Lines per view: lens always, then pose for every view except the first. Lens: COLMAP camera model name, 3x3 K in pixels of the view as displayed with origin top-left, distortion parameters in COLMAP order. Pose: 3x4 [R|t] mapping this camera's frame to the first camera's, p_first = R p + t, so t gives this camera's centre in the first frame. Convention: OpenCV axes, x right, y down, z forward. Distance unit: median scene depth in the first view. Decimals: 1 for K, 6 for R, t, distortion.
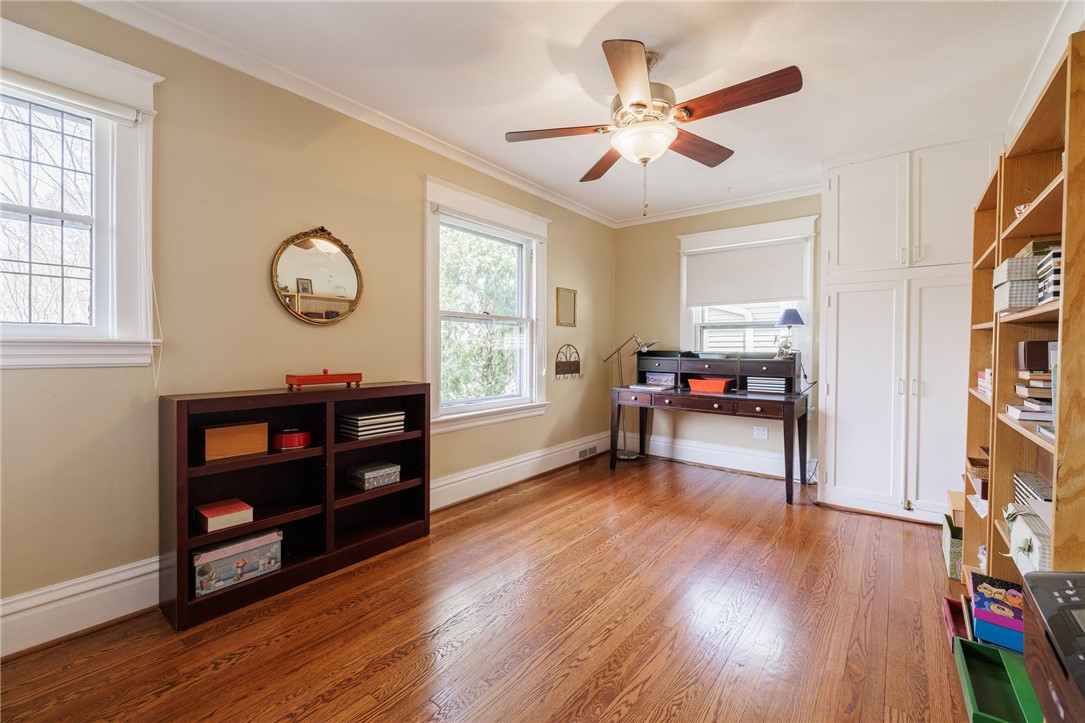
lens RADIAL K [[453.3, 0, 543.7], [0, 453.3, 356.9], [0, 0, 1]] dist [0.000643, -0.000002]
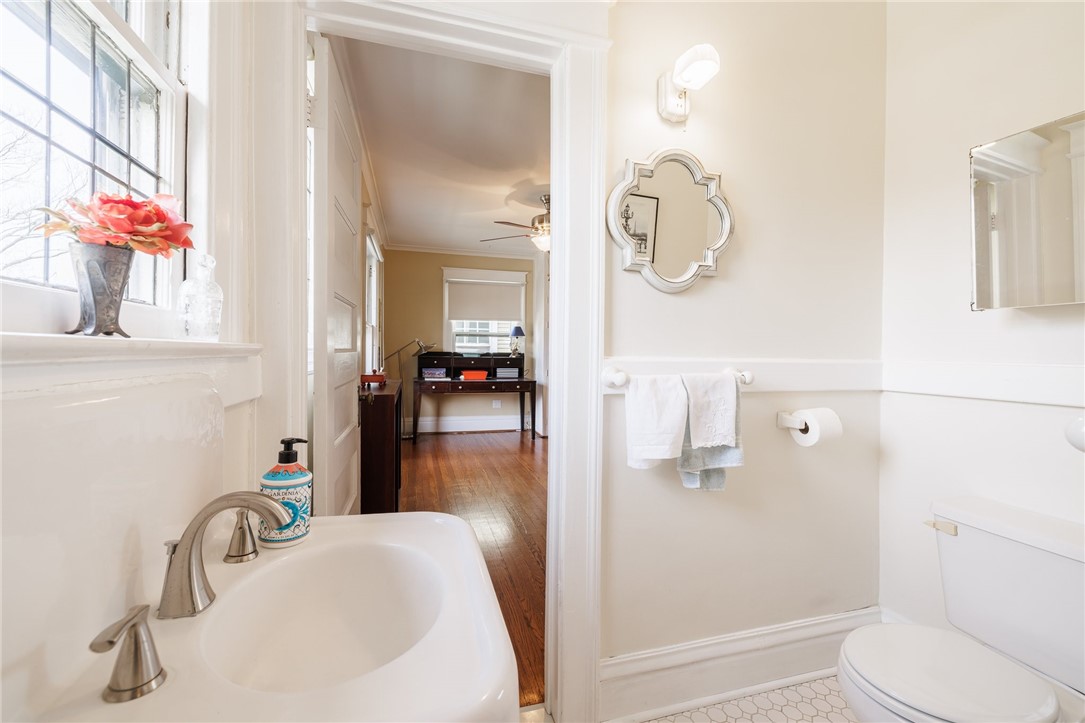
lens RADIAL K [[453.3, 0, 543.1], [0, 453.3, 357.5], [0, 0, 1]] dist [0.000643, -0.000002]
pose [[0.578666, -0.015483, 0.815418, -0.734754], [0.012947, 0.999868, 0.009798, -0.005979], [-0.815462, 0.004887, 0.578790, -0.035046]]
